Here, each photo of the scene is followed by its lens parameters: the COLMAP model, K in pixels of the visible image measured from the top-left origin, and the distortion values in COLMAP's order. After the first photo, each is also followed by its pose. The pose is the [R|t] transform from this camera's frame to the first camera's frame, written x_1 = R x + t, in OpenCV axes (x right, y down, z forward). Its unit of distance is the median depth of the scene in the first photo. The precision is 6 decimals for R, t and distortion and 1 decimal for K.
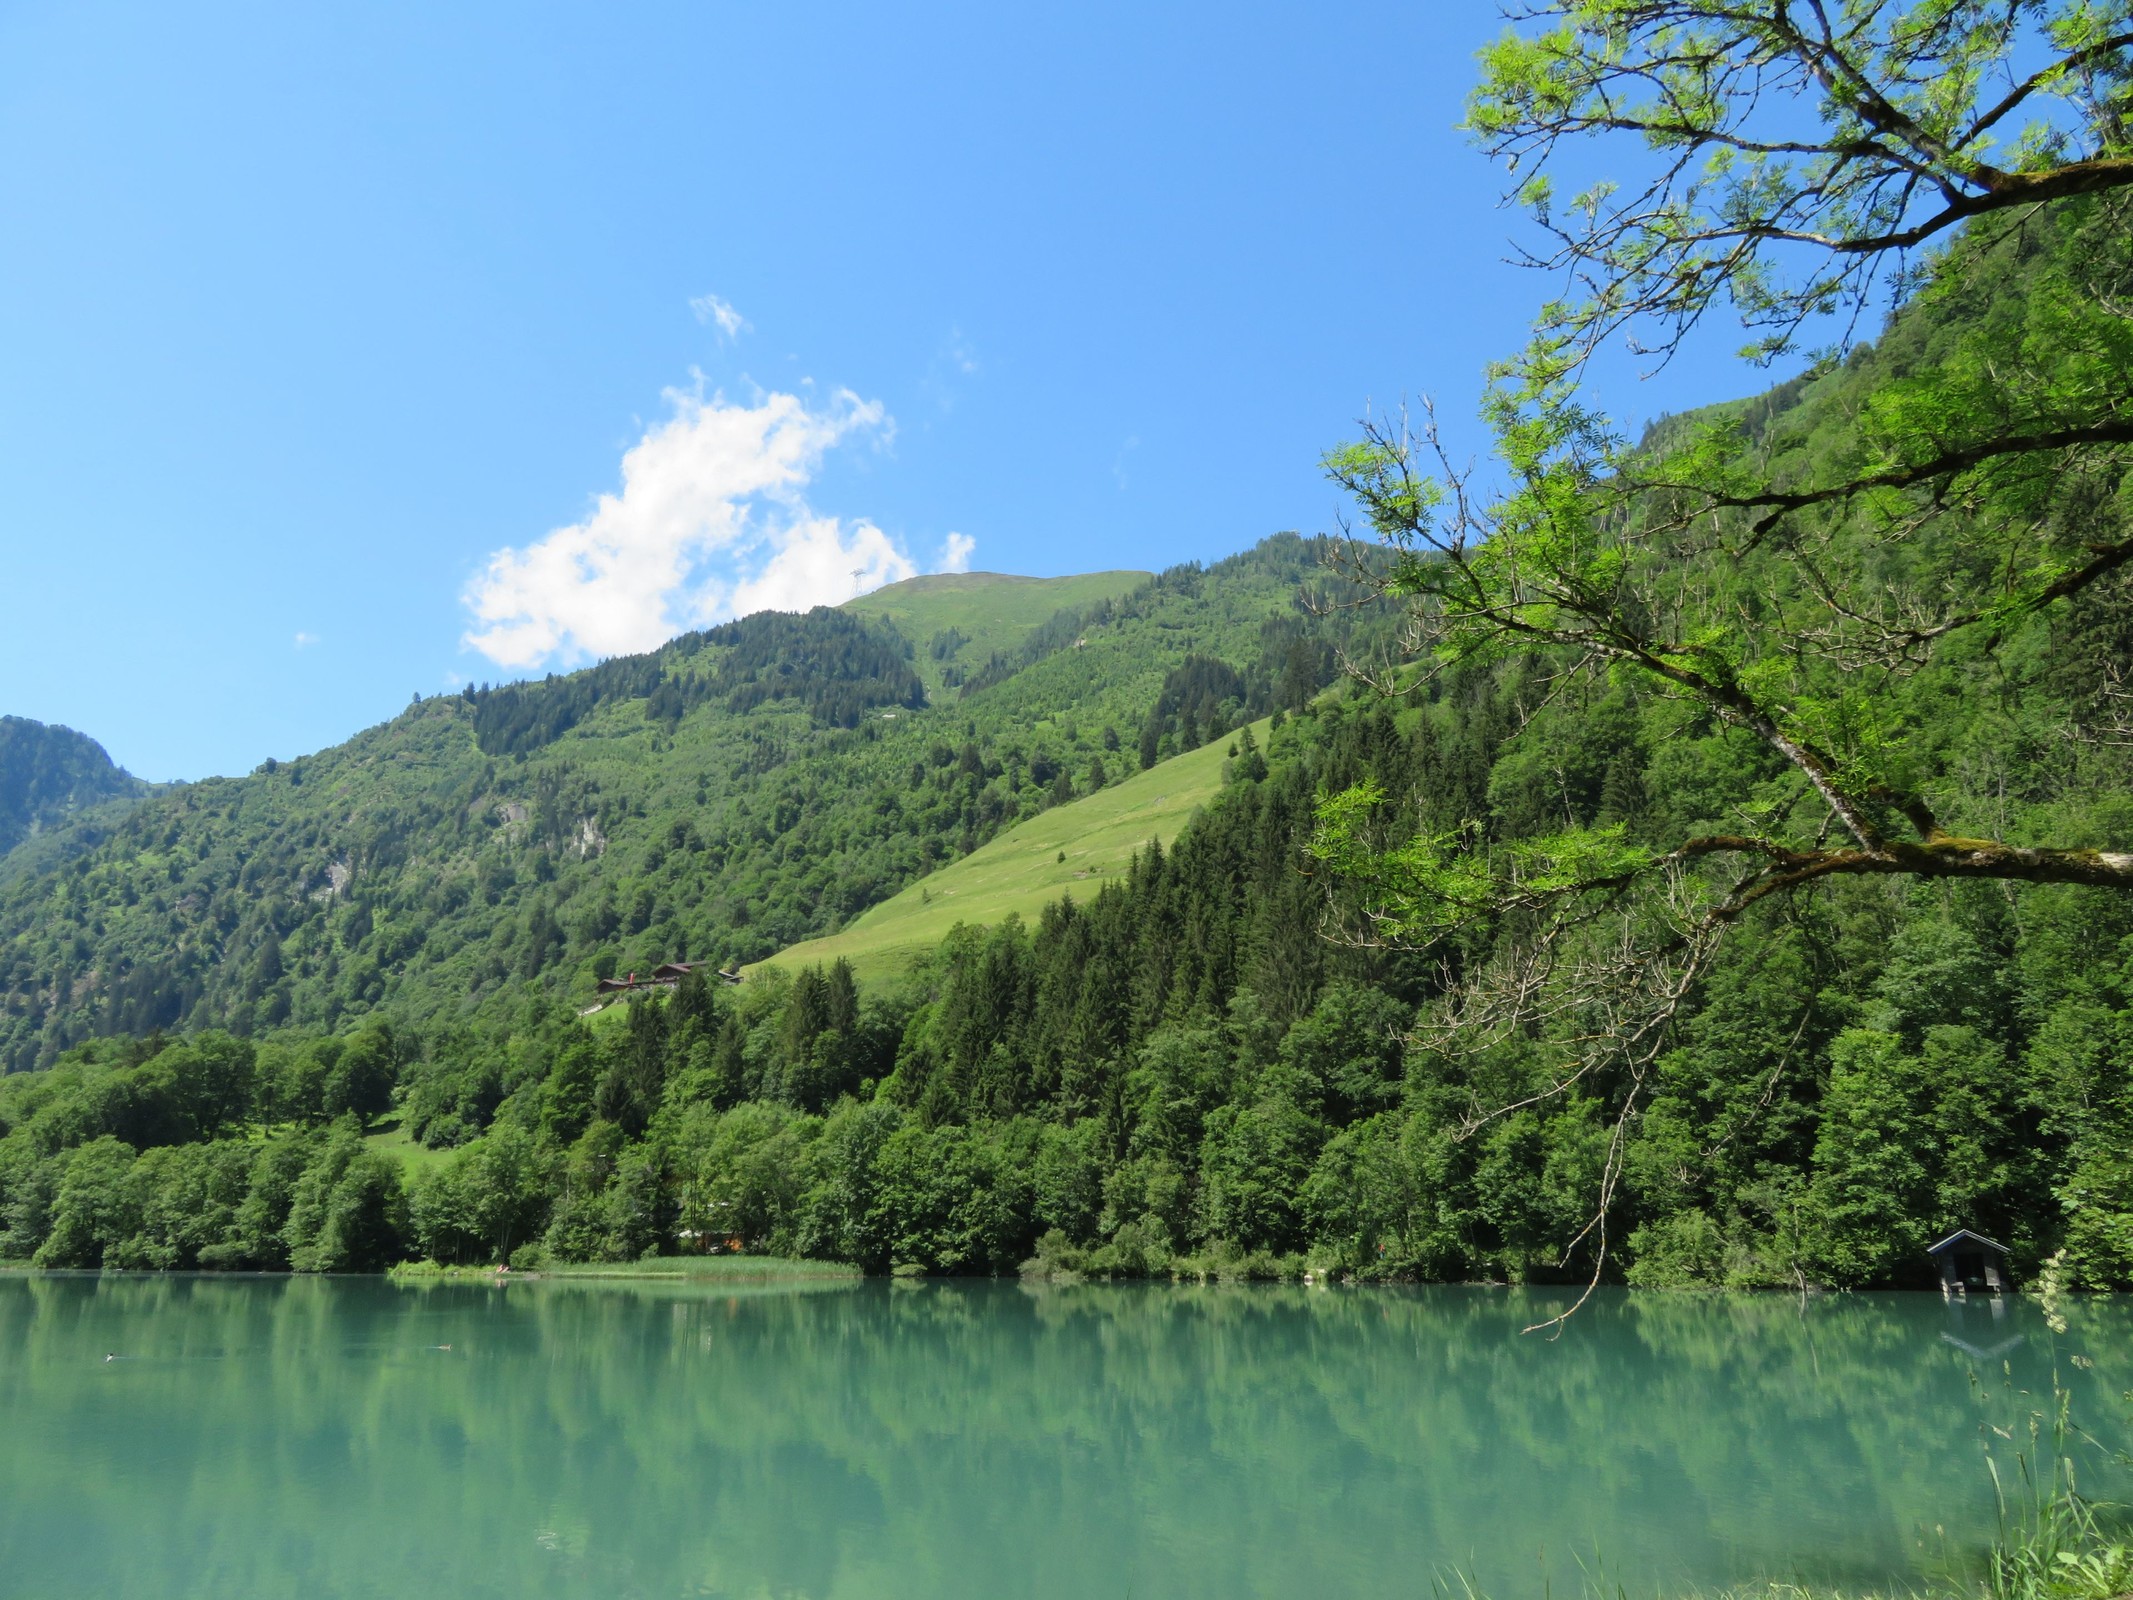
lens RADIAL K [[1542.9, 0, 1066.5], [0, 1542.9, 800.0], [0, 0, 1]] dist [-0.001590, 0.002110]
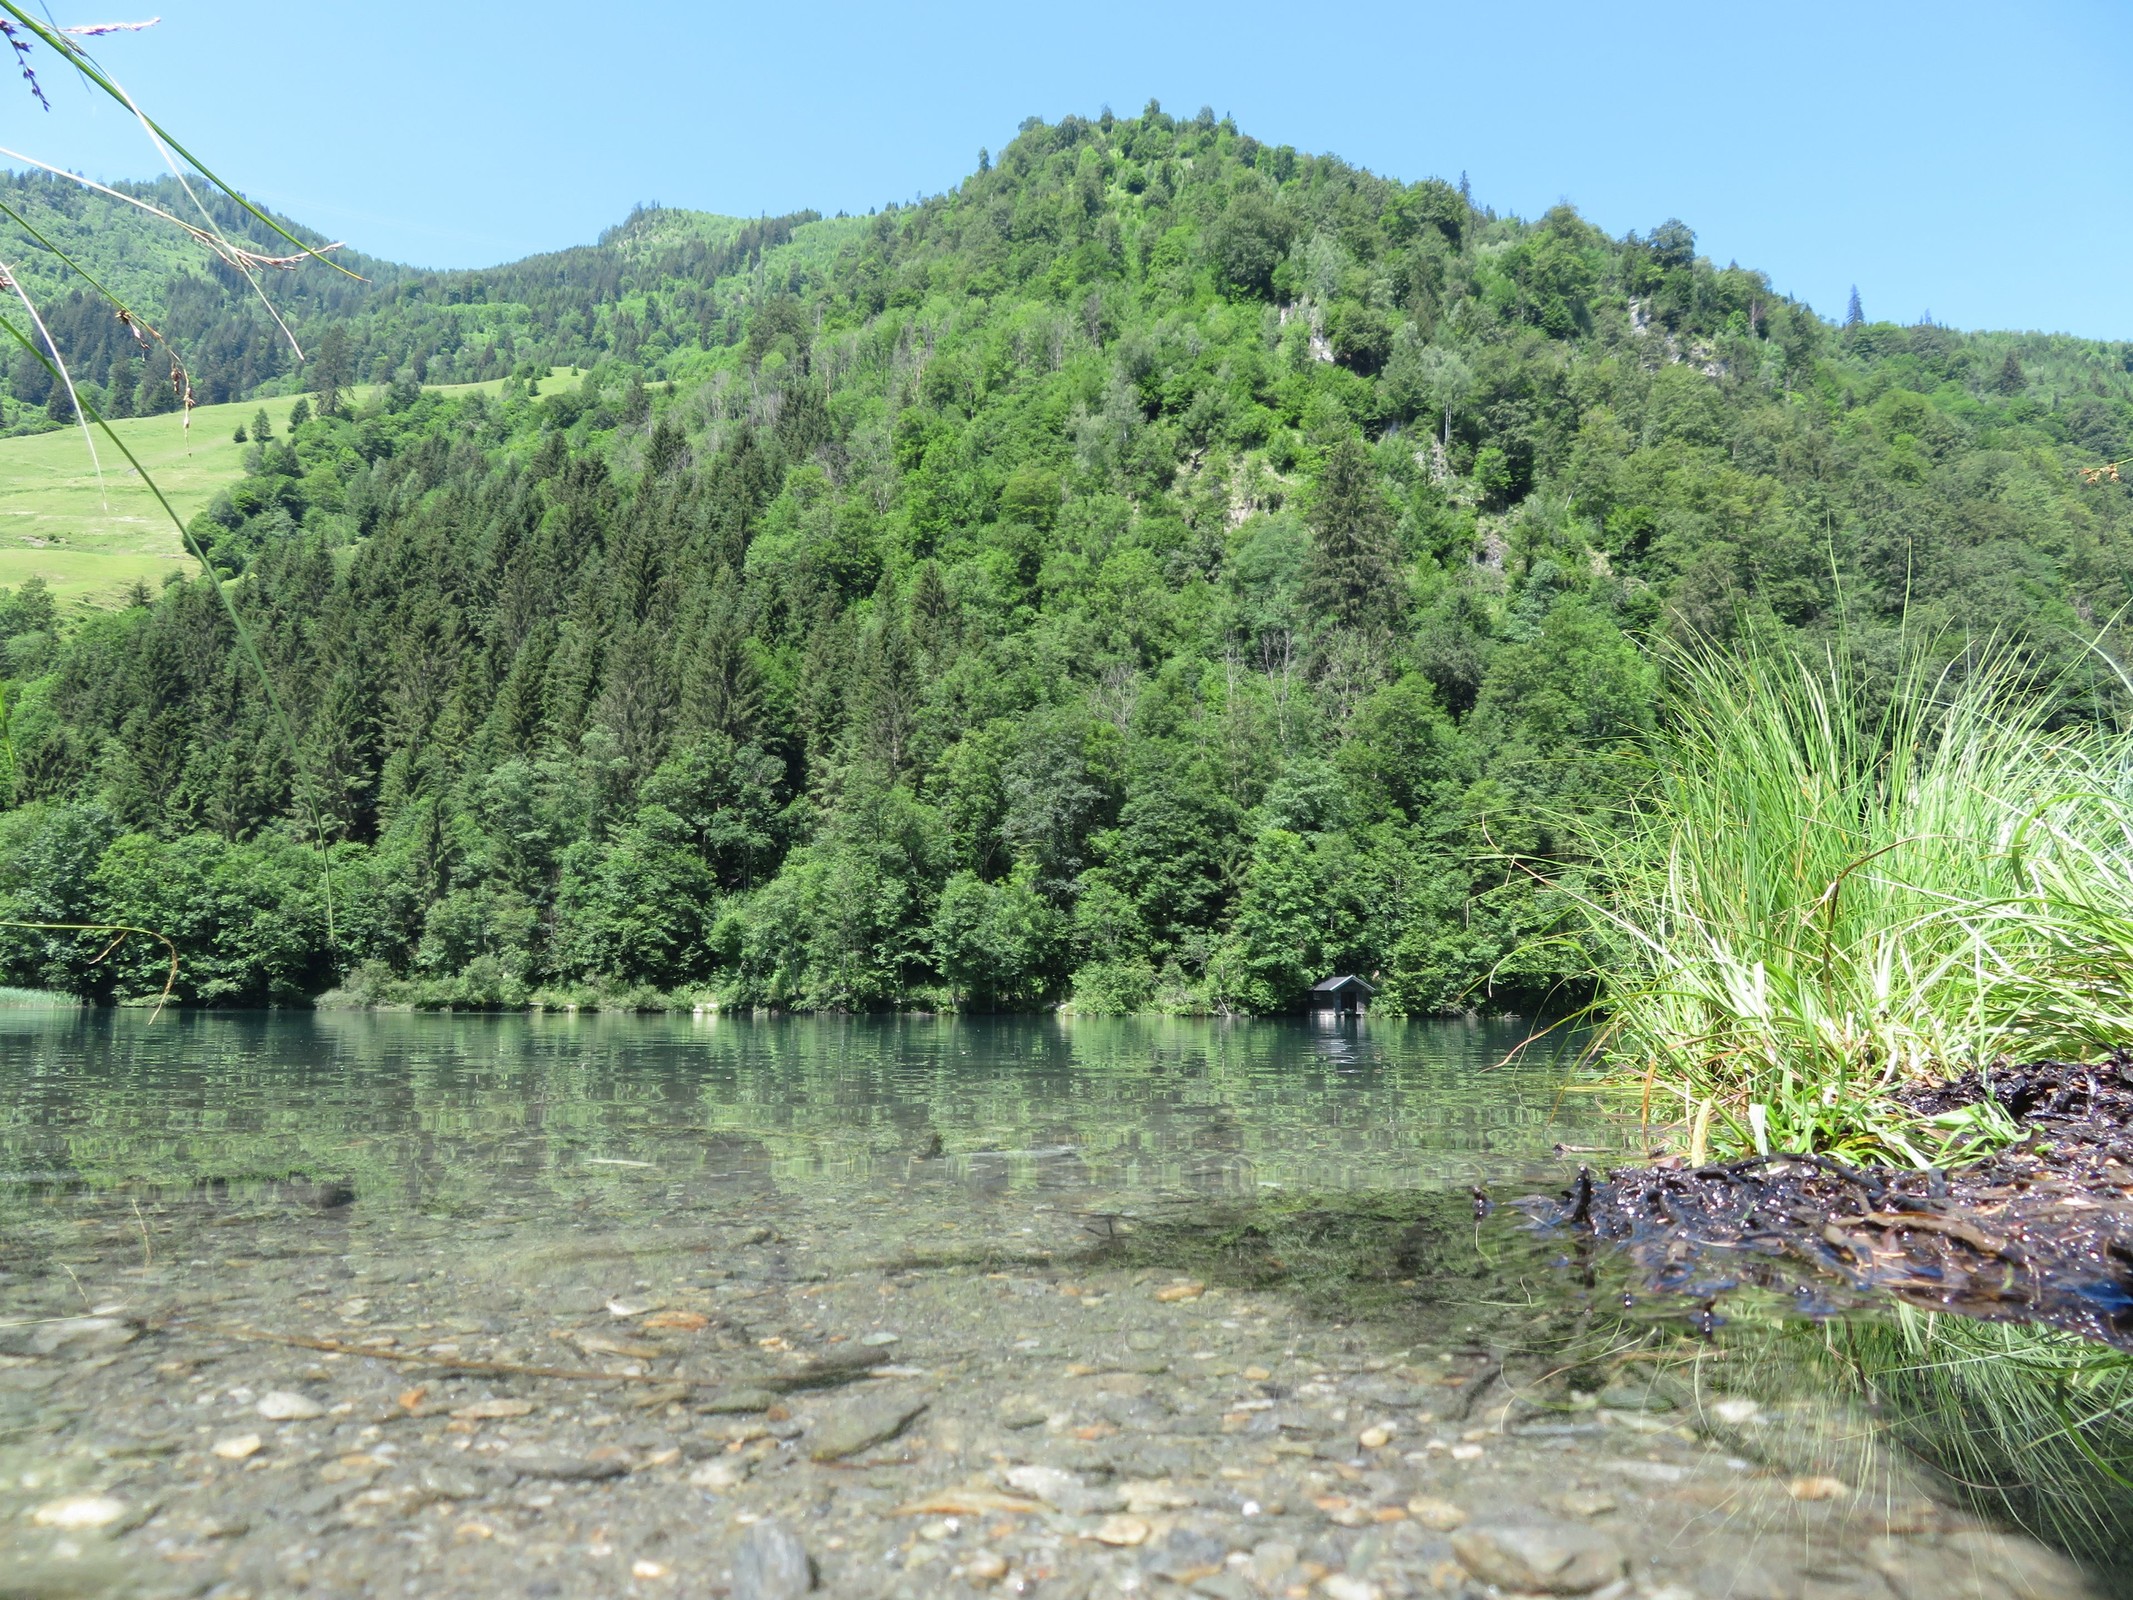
lens RADIAL K [[1542.9, 0, 1066.5], [0, 1542.9, 800.0], [0, 0, 1]] dist [-0.001590, 0.002110]
pose [[0.731714, 0.103568, 0.673698, -0.328108], [-0.201839, 0.976983, 0.069029, 0.043320], [-0.651042, -0.186488, 0.735776, 0.090356]]
